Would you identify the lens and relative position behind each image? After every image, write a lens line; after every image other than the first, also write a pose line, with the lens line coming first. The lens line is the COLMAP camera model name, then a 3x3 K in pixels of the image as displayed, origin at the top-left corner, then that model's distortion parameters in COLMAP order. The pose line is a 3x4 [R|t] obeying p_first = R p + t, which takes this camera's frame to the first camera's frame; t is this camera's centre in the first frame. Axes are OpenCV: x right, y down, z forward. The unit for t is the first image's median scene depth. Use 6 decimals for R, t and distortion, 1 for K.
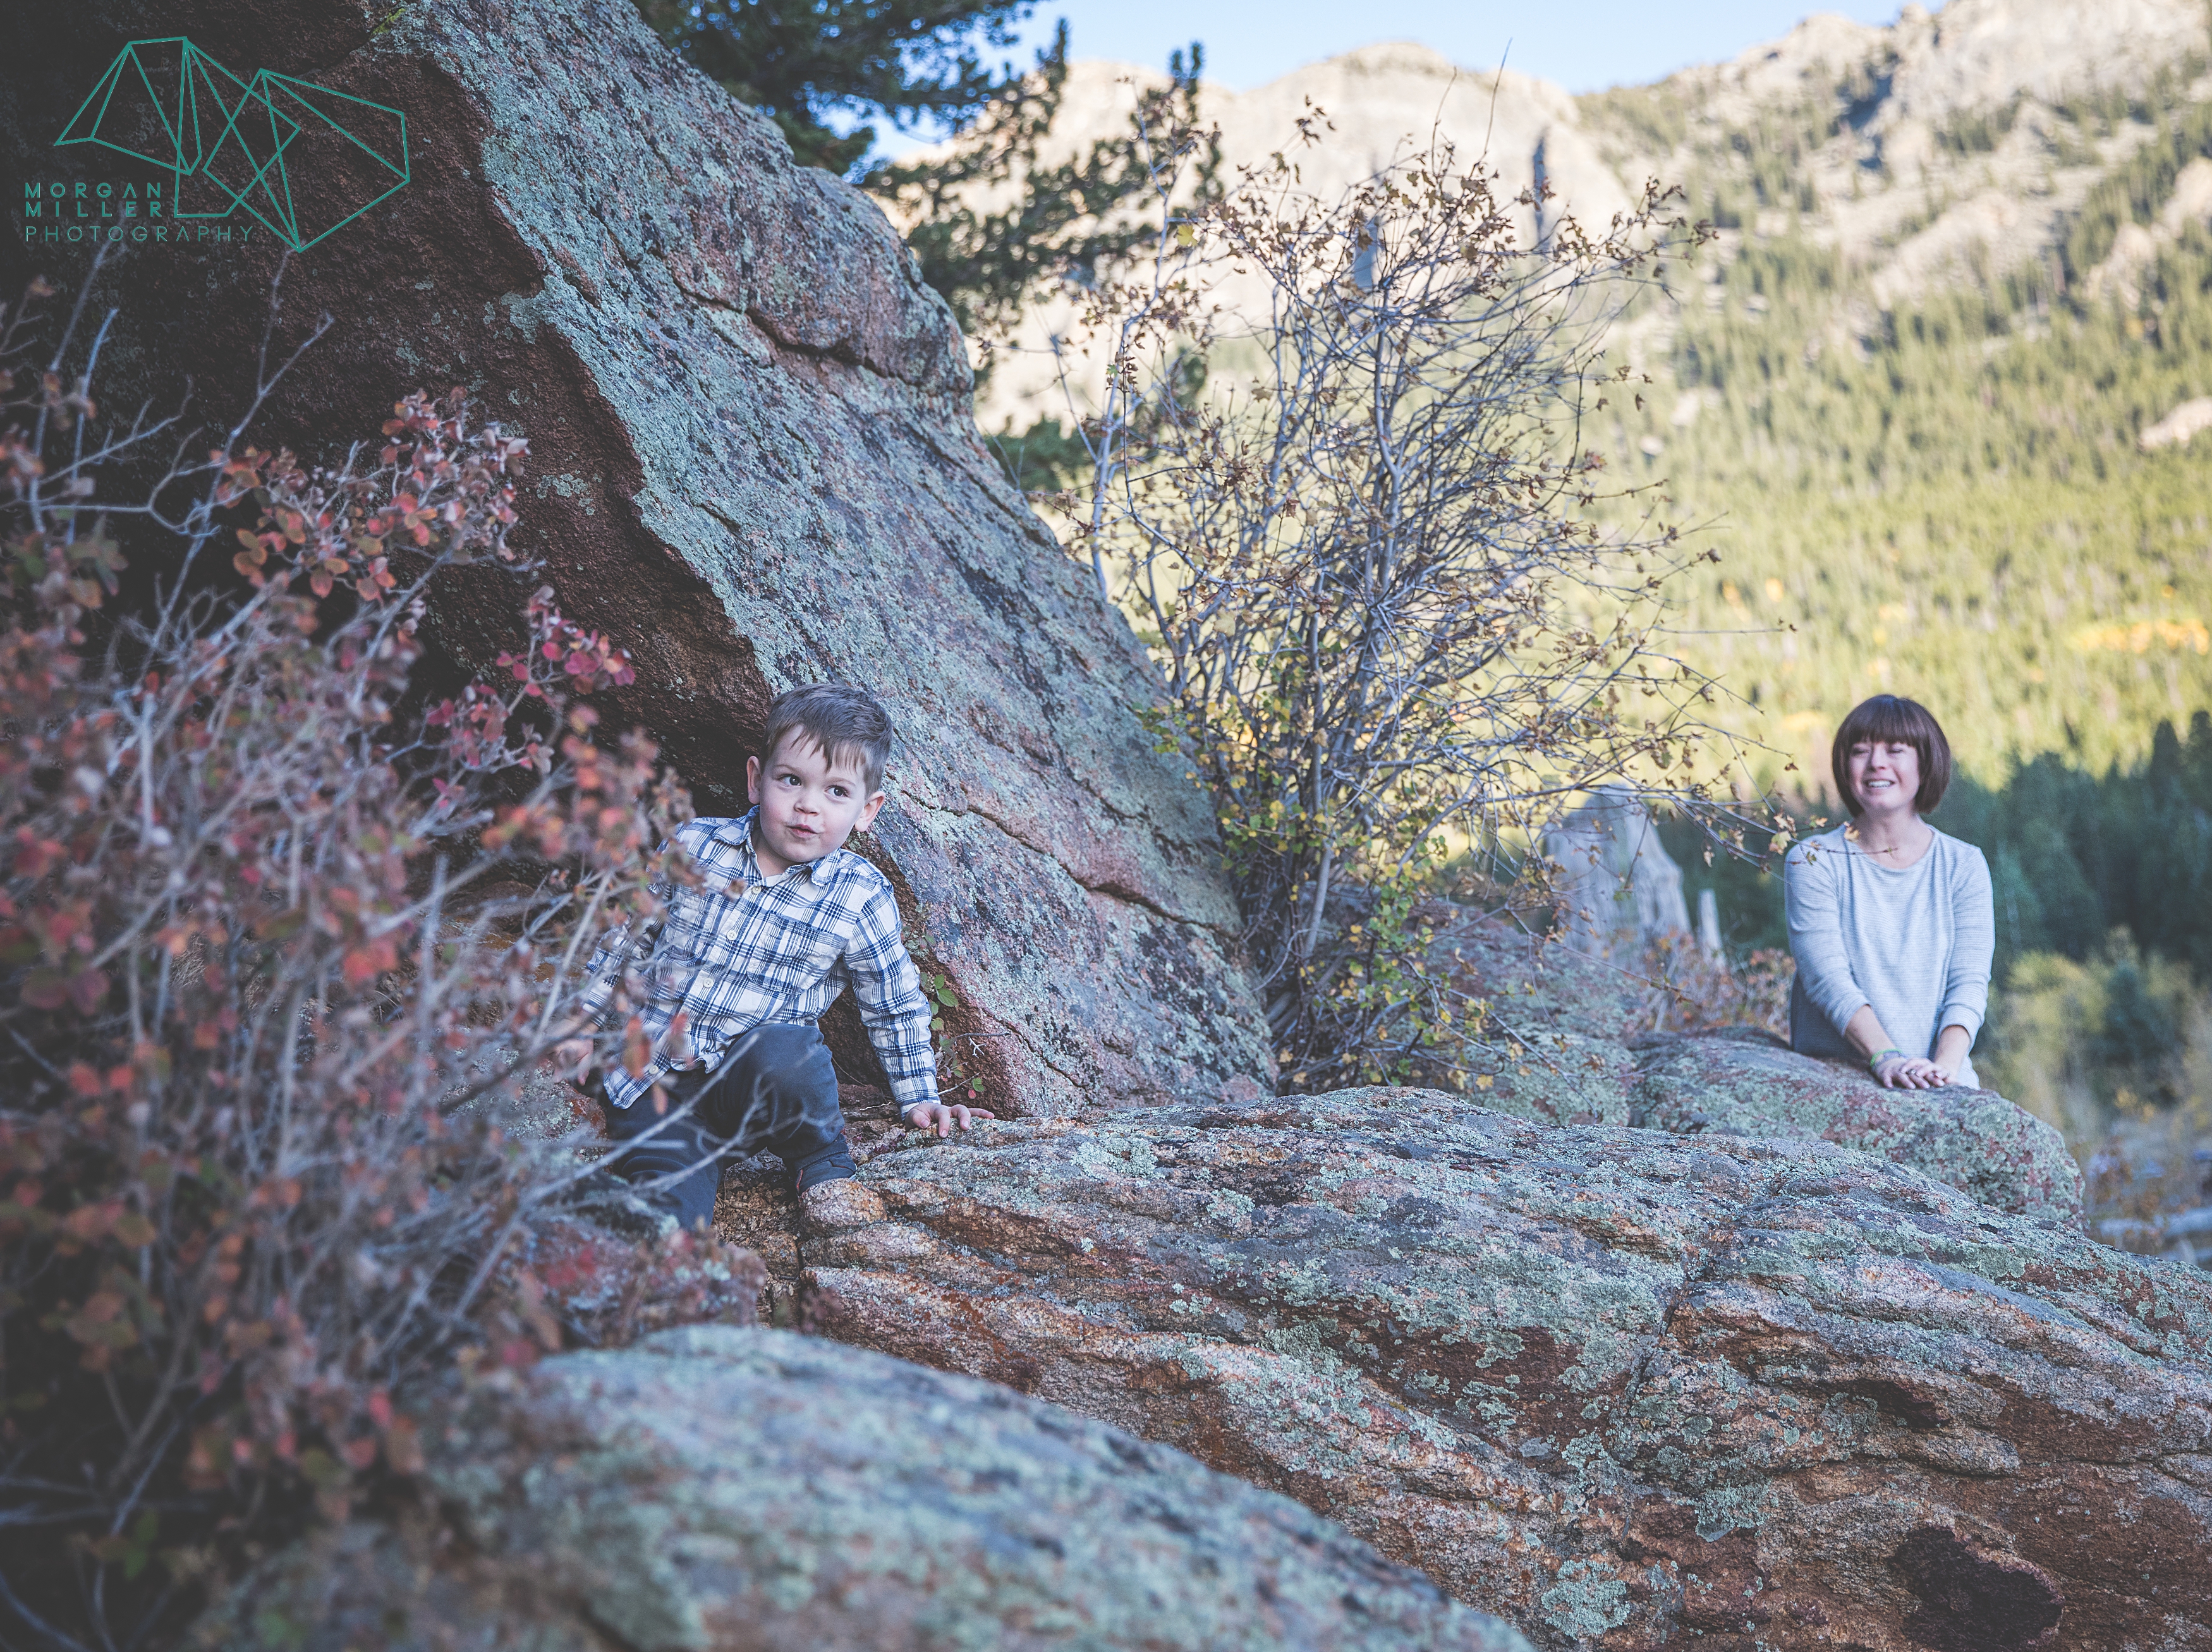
lens RADIAL K [[3351.7, 0, 1105.7], [0, 3351.7, 823.6], [0, 0, 1]] dist [0.046071, 0.000000]
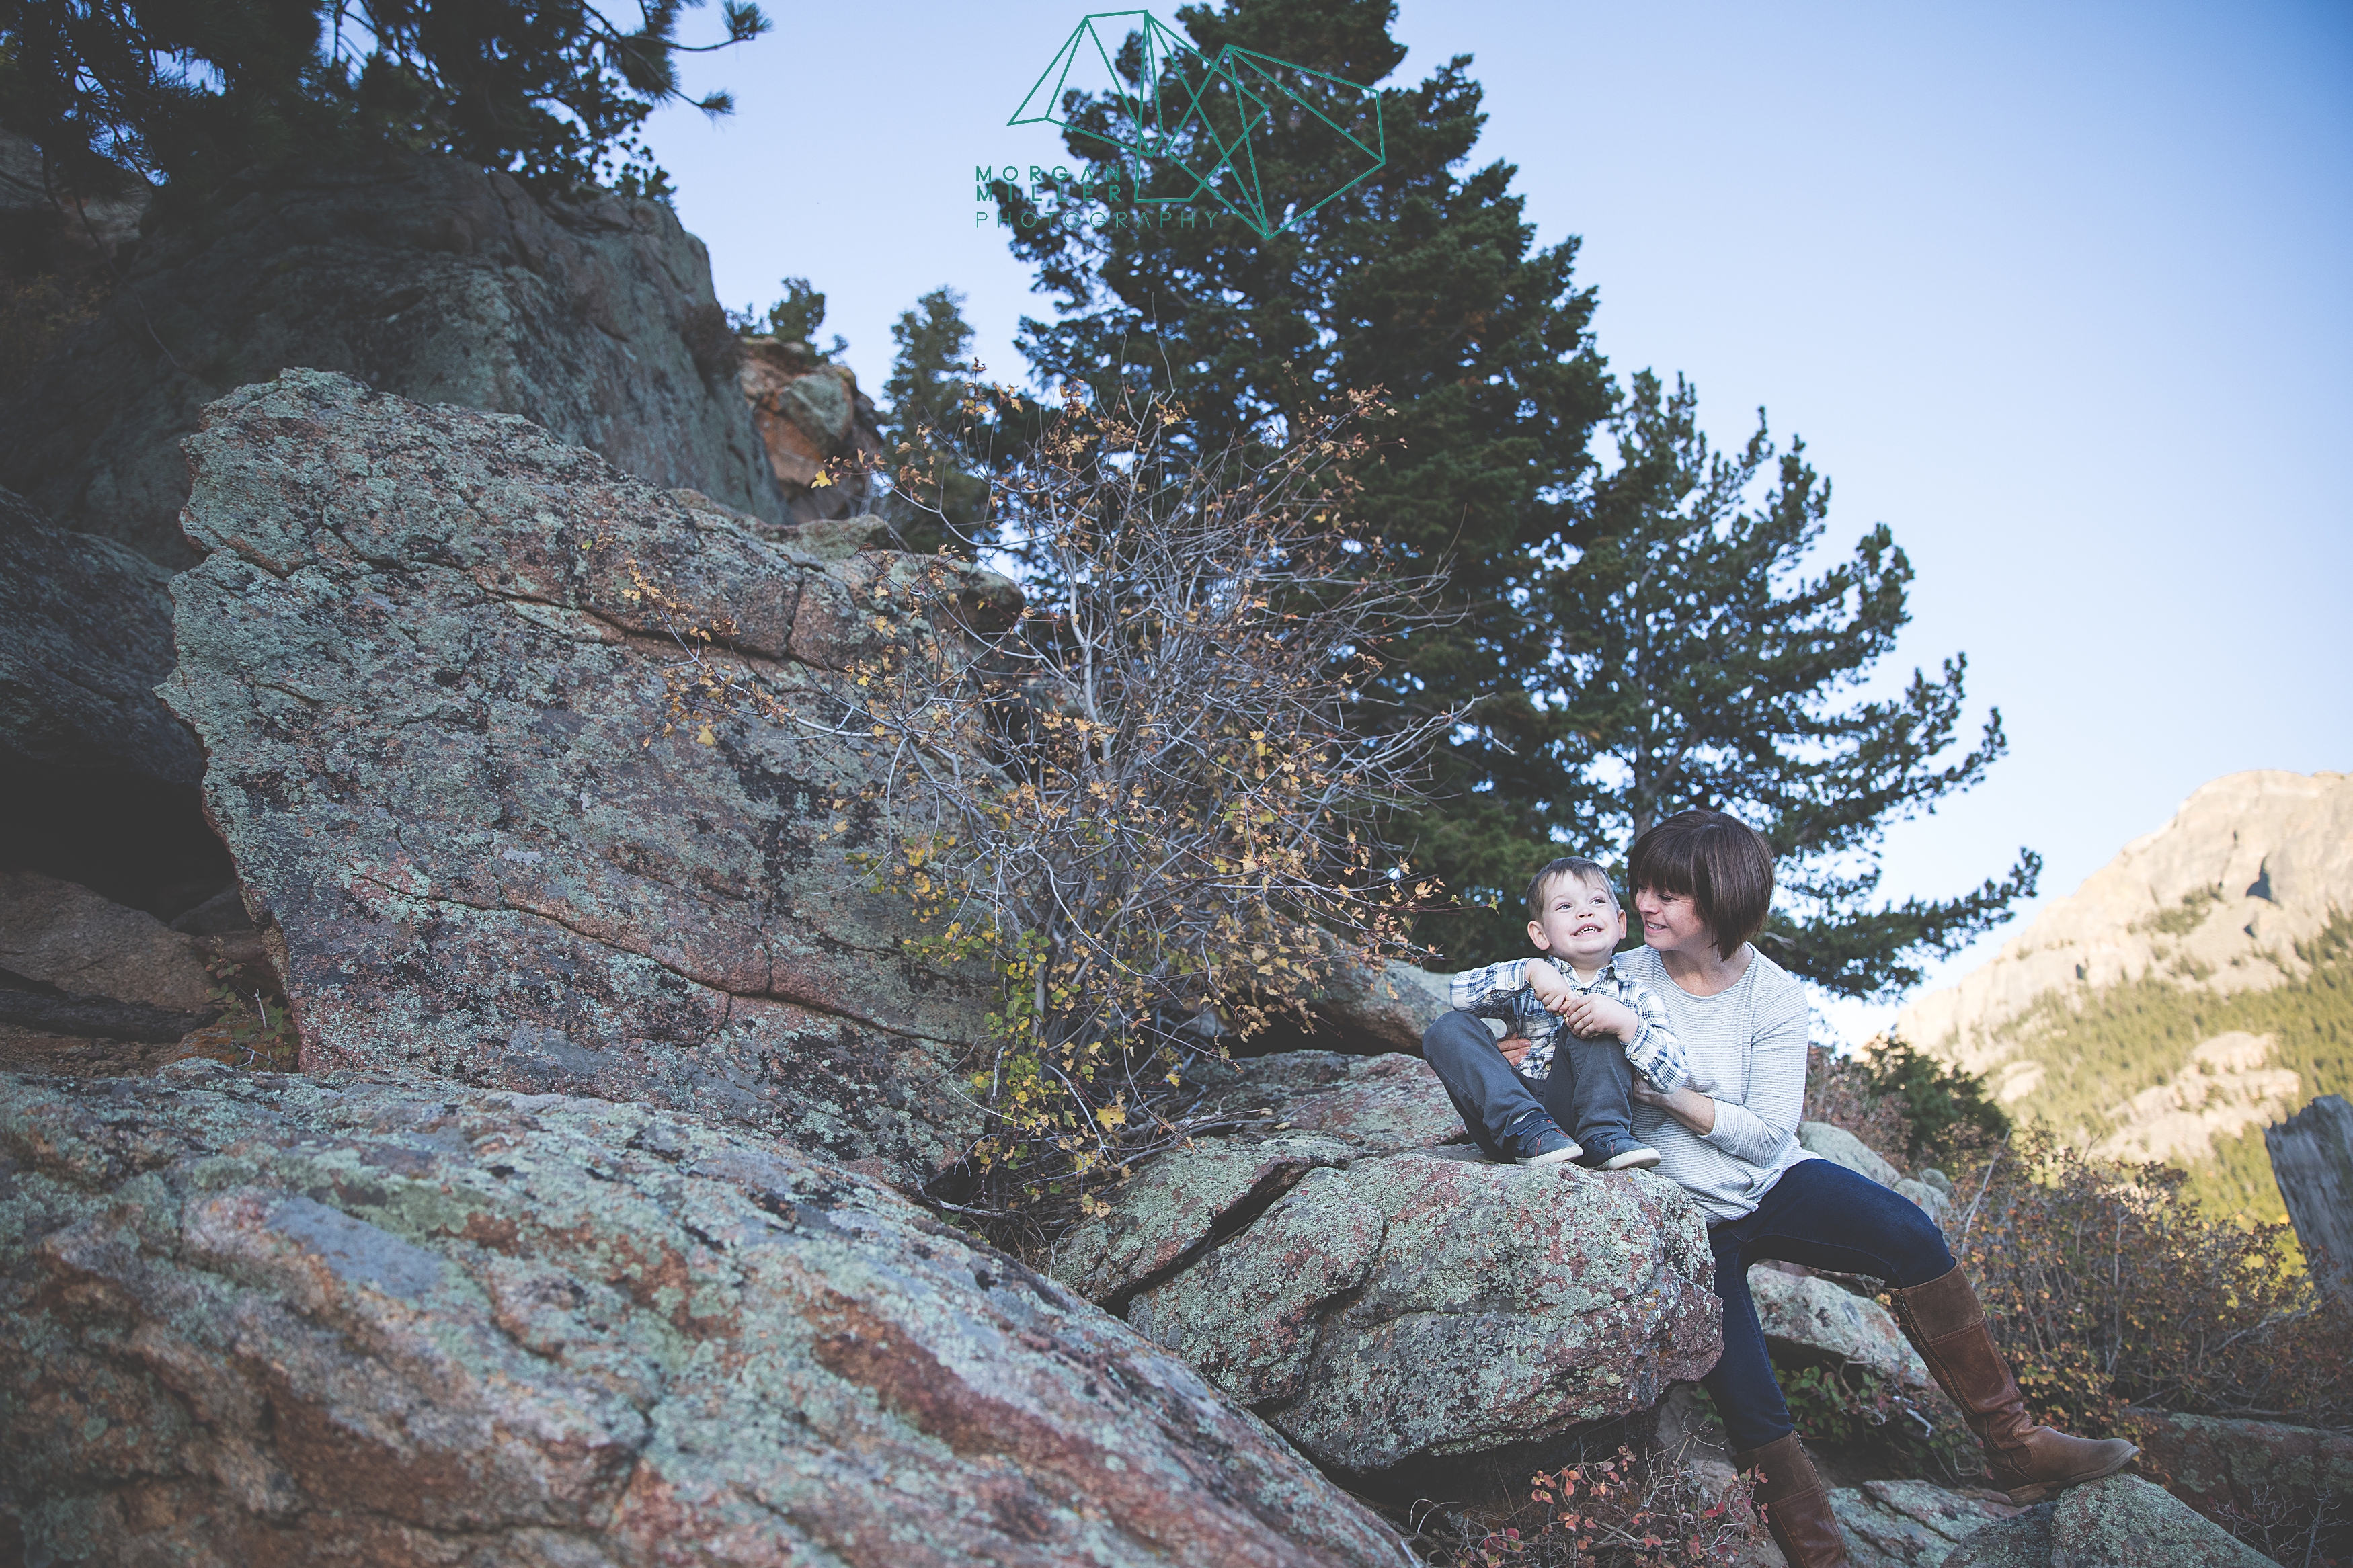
lens RADIAL K [[1601.0, 0, 1164.6], [0, 1601.0, 780.2], [0, 0, 1]] dist [-0.111277, 0.084803]
pose [[0.786545, -0.178129, -0.591285, 0.448588], [0.002781, 0.958506, -0.285058, 0.104274], [0.617527, 0.222567, 0.754403, 0.627164]]
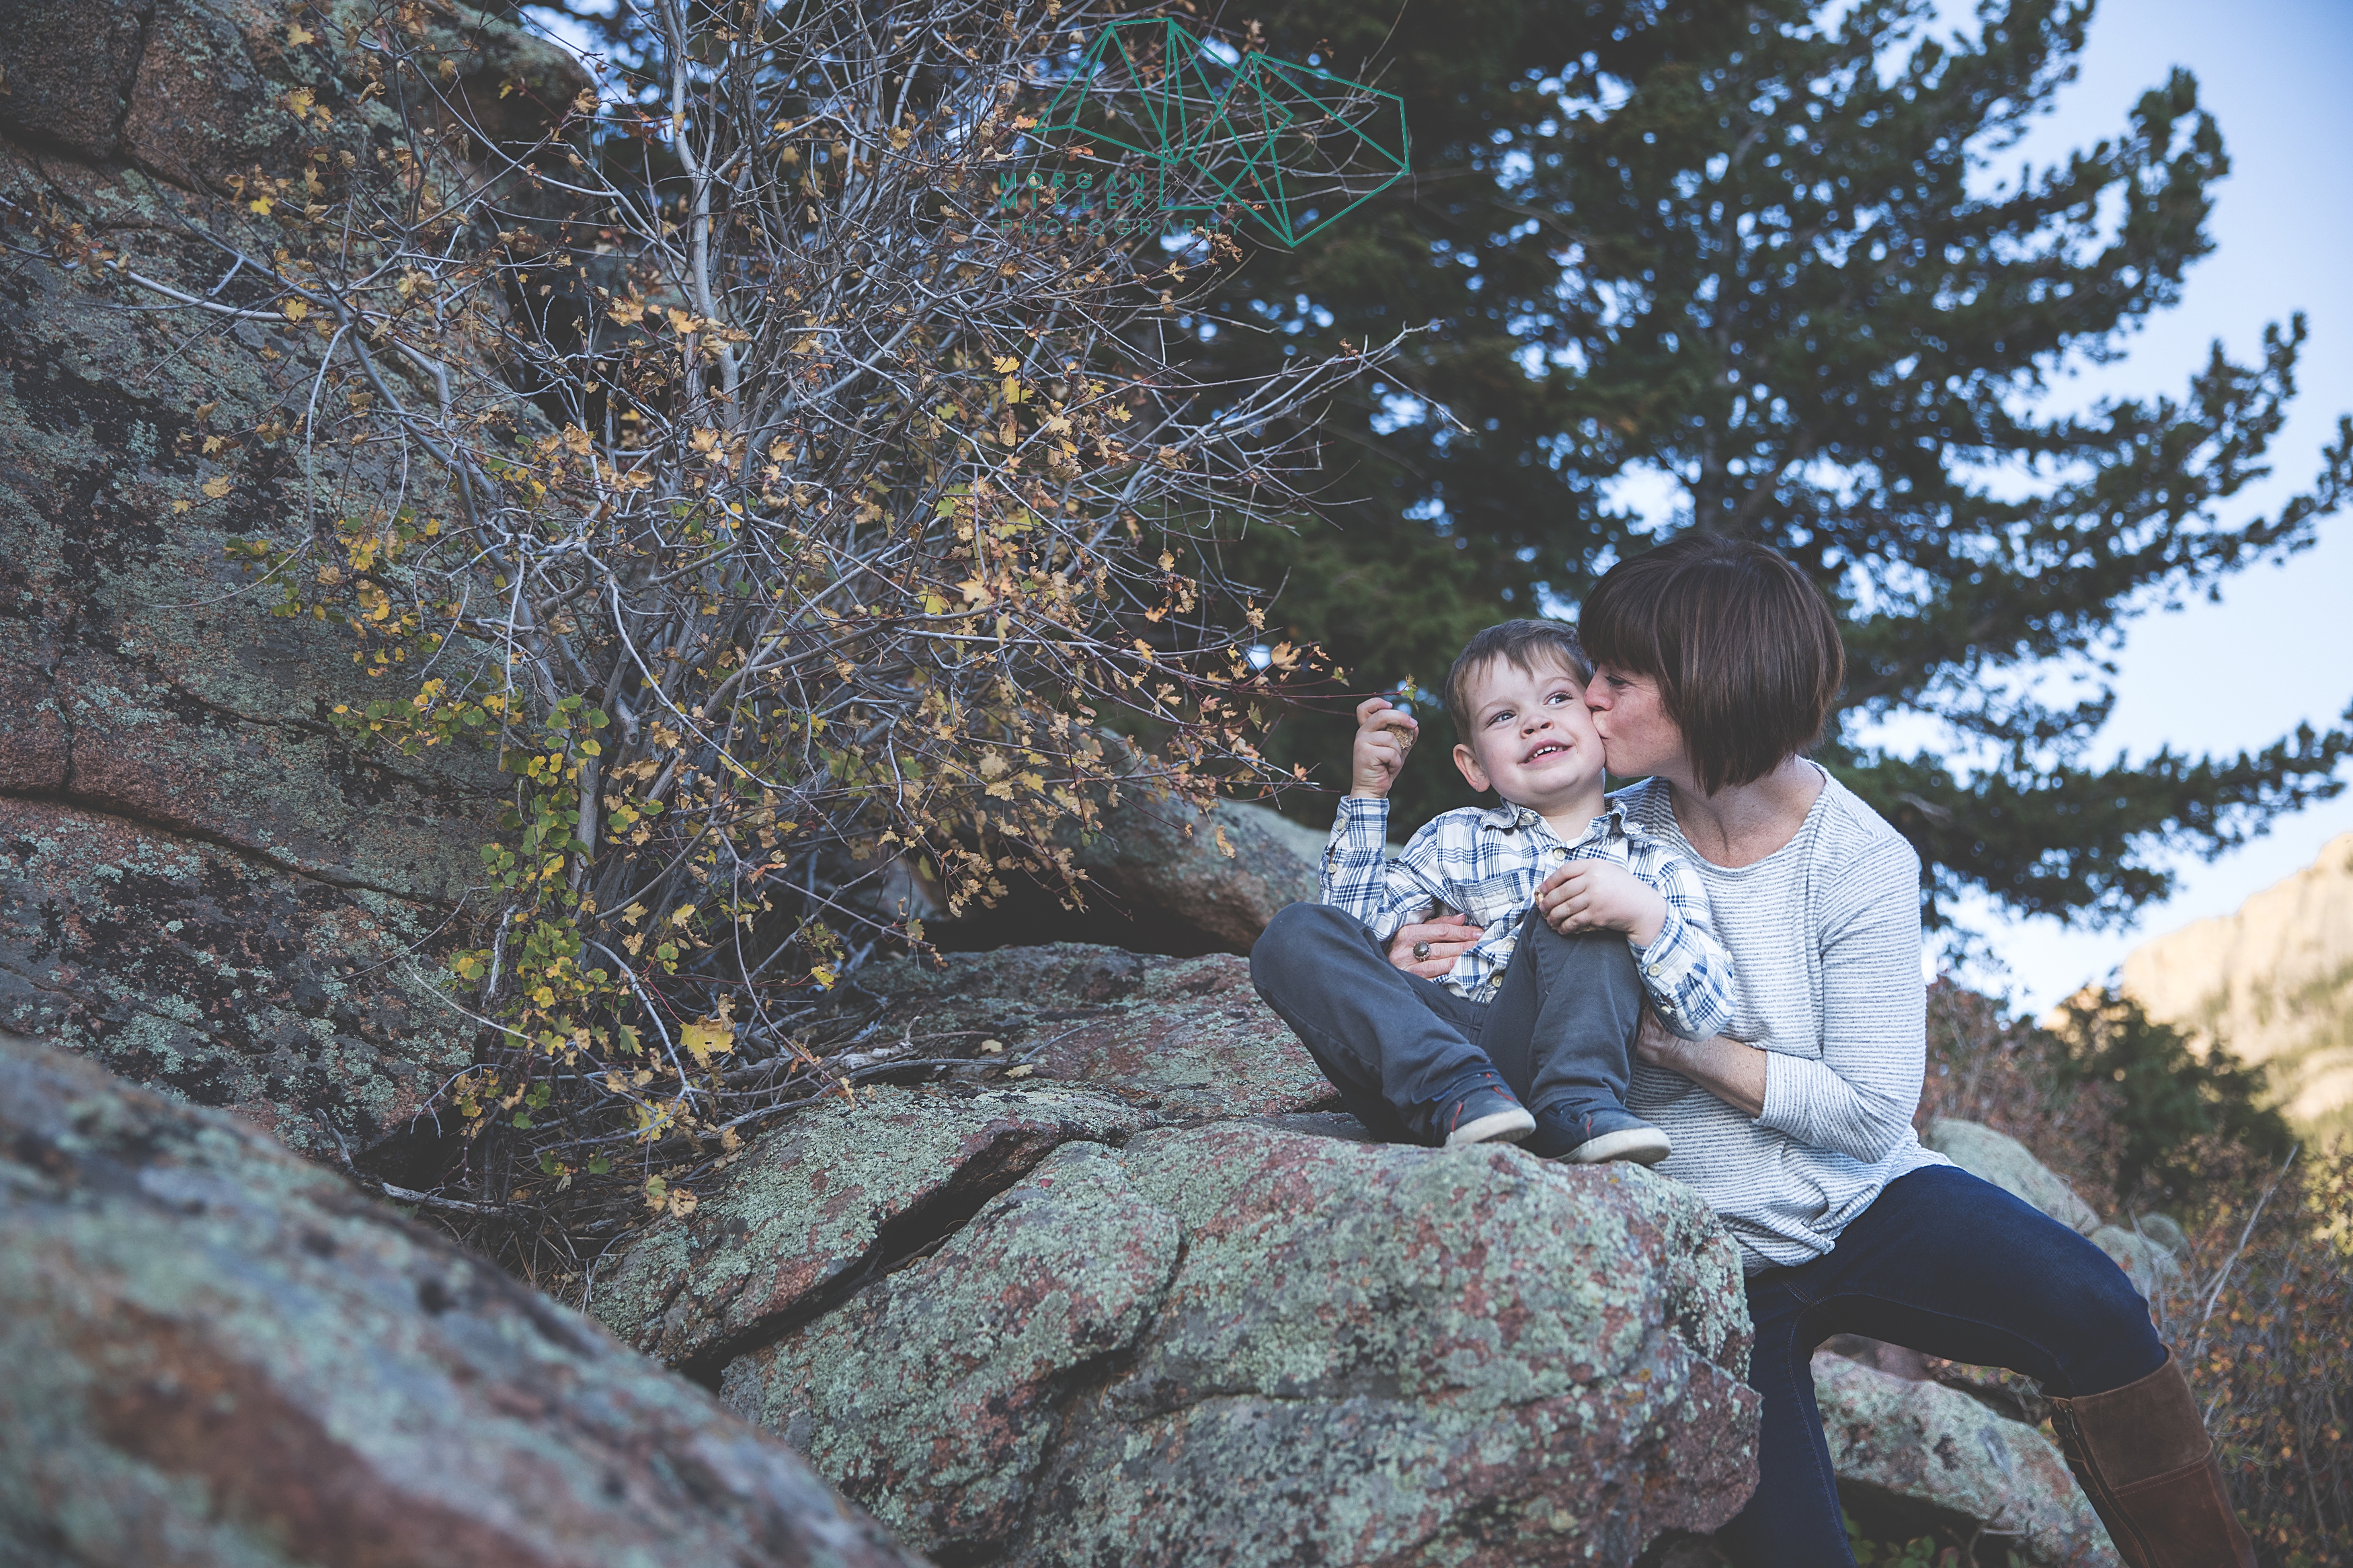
lens RADIAL K [[2870.4, 0, 1157.2], [0, 2870.4, 787.5], [0, 0, 1]] dist [0.072025, 0.000000]
pose [[0.852107, -0.075738, -0.517859, 0.450731], [-0.023833, 0.982832, -0.182958, 0.109909], [0.522825, 0.168242, 0.835672, 0.632288]]
